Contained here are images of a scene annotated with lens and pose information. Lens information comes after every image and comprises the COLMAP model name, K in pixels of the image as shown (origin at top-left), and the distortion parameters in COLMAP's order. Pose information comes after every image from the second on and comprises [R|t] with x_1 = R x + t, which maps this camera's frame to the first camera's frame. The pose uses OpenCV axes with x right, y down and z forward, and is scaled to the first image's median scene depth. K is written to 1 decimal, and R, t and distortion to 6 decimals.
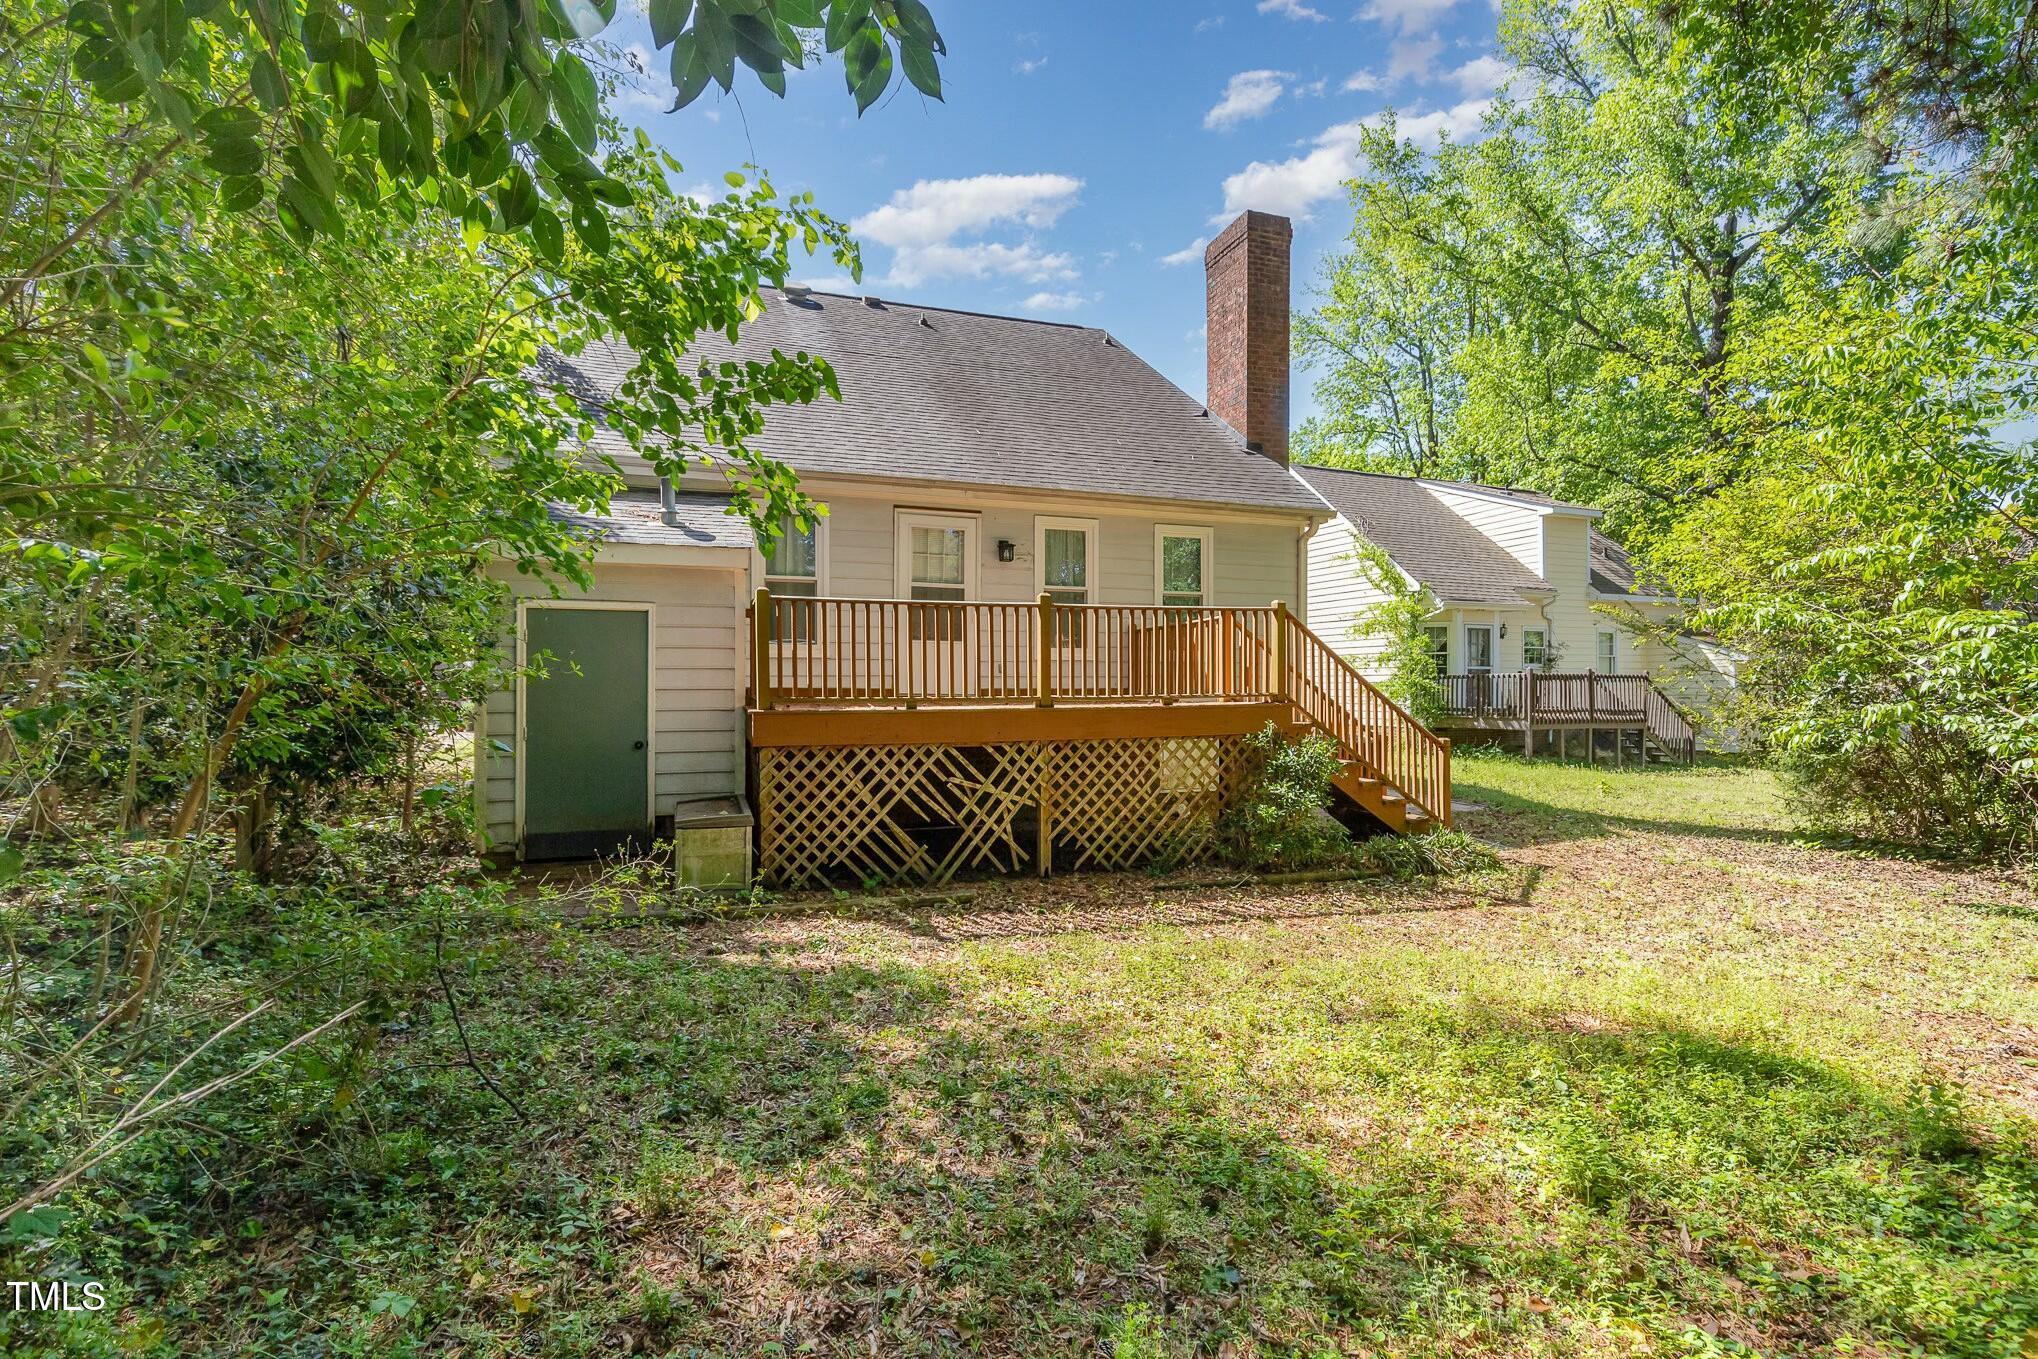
lens RADIAL K [[930.8, 0, 1011.1], [0, 930.8, 678.5], [0, 0, 1]] dist [0.012246, -0.002286]
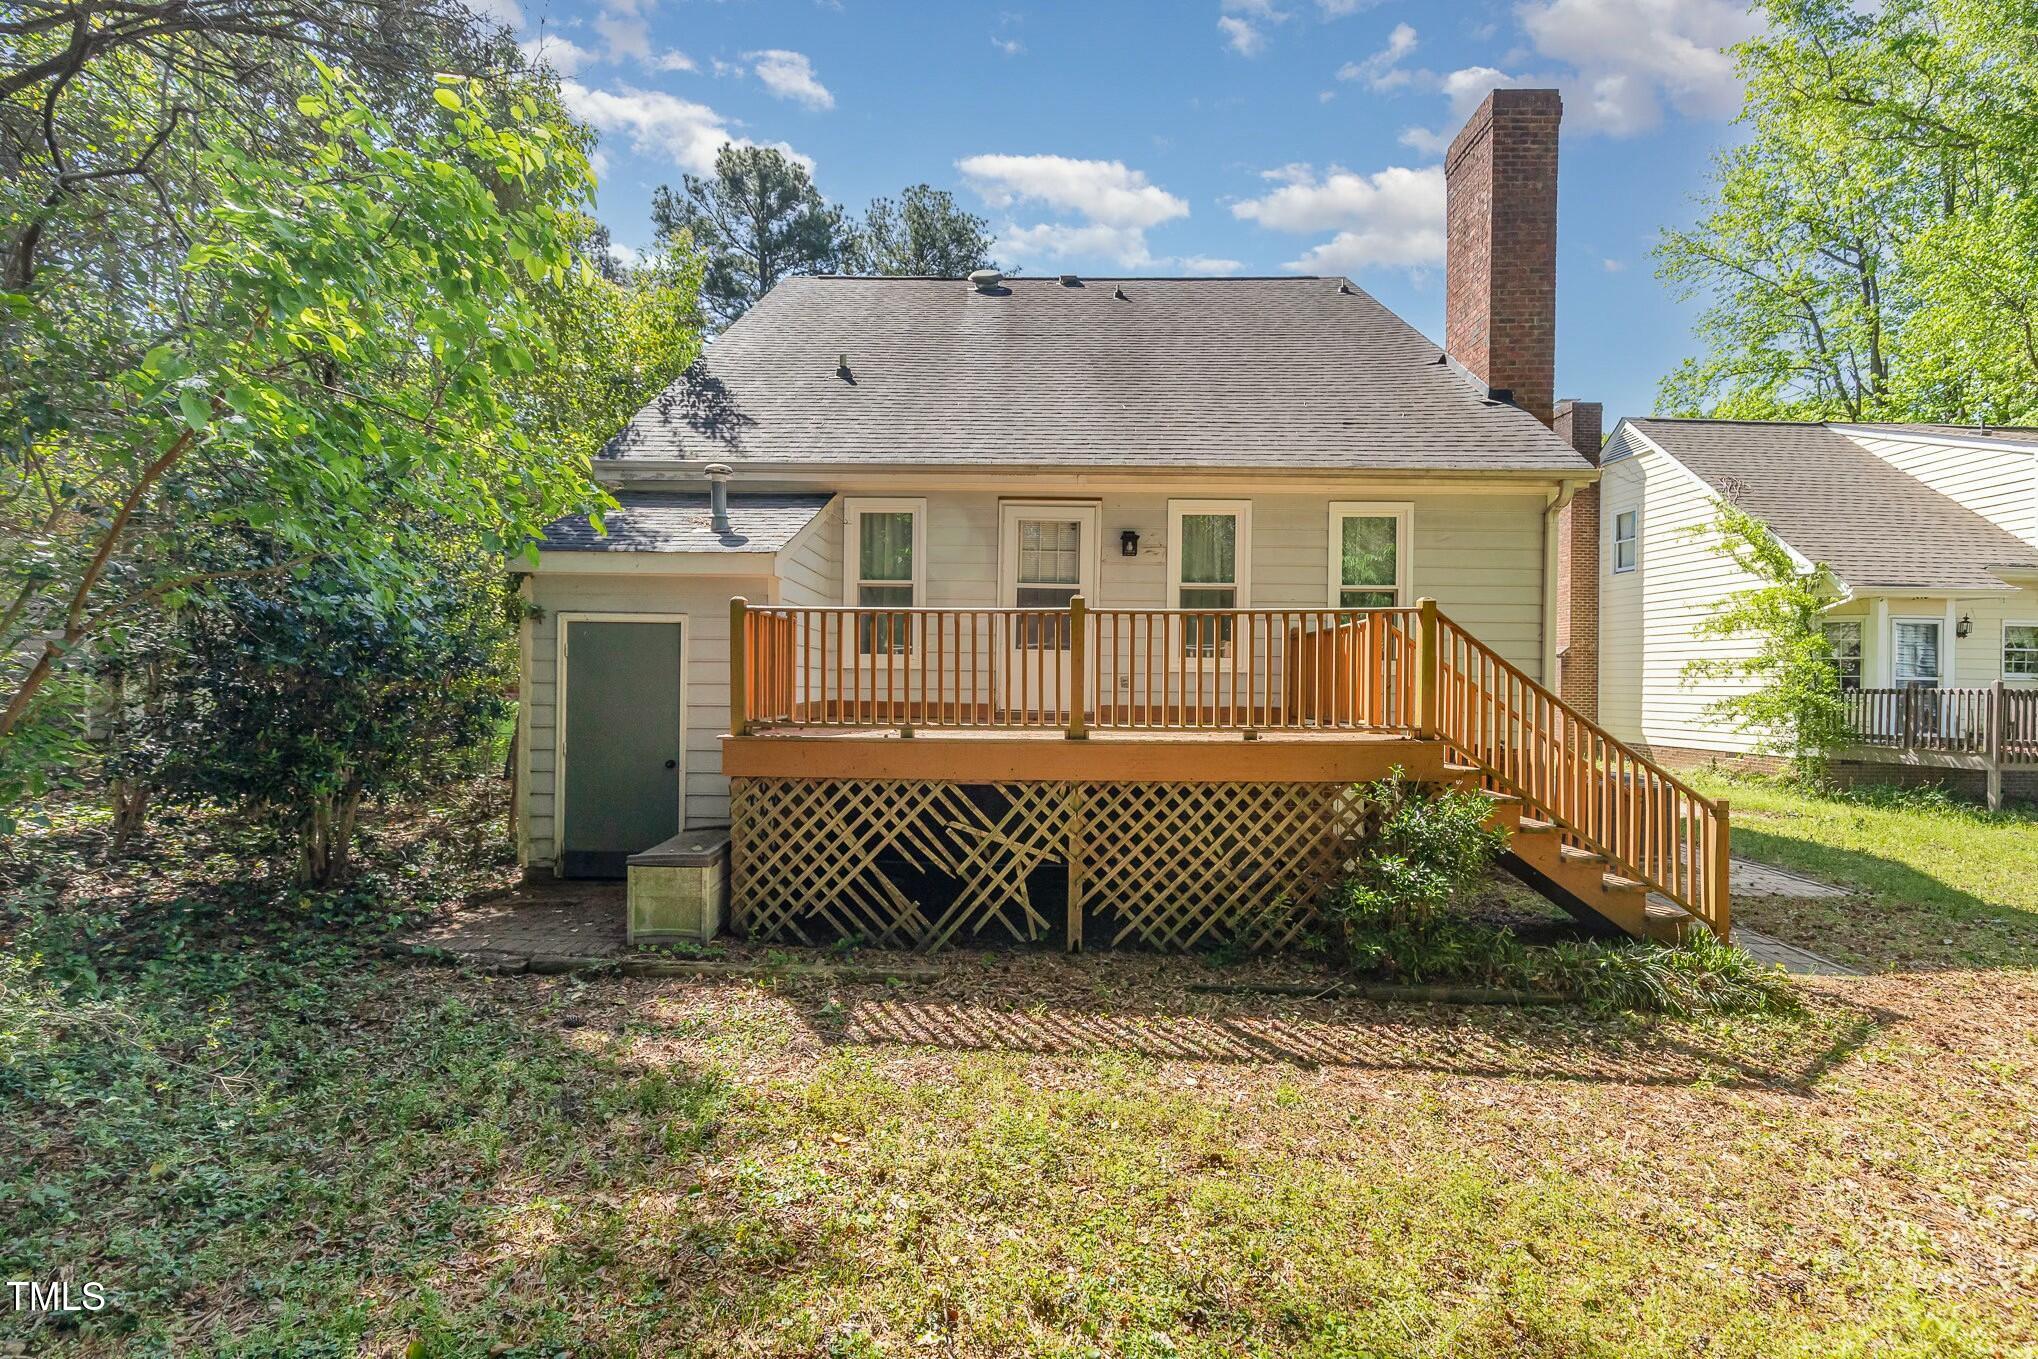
lens RADIAL K [[930.8, 0, 1002.6], [0, 930.8, 677.4], [0, 0, 1]] dist [0.012246, -0.002286]
pose [[0.939469, 0.009581, -0.342499, 0.242460], [-0.008876, 0.999954, 0.003625, -0.023074], [0.342518, -0.000365, 0.939511, 0.223993]]
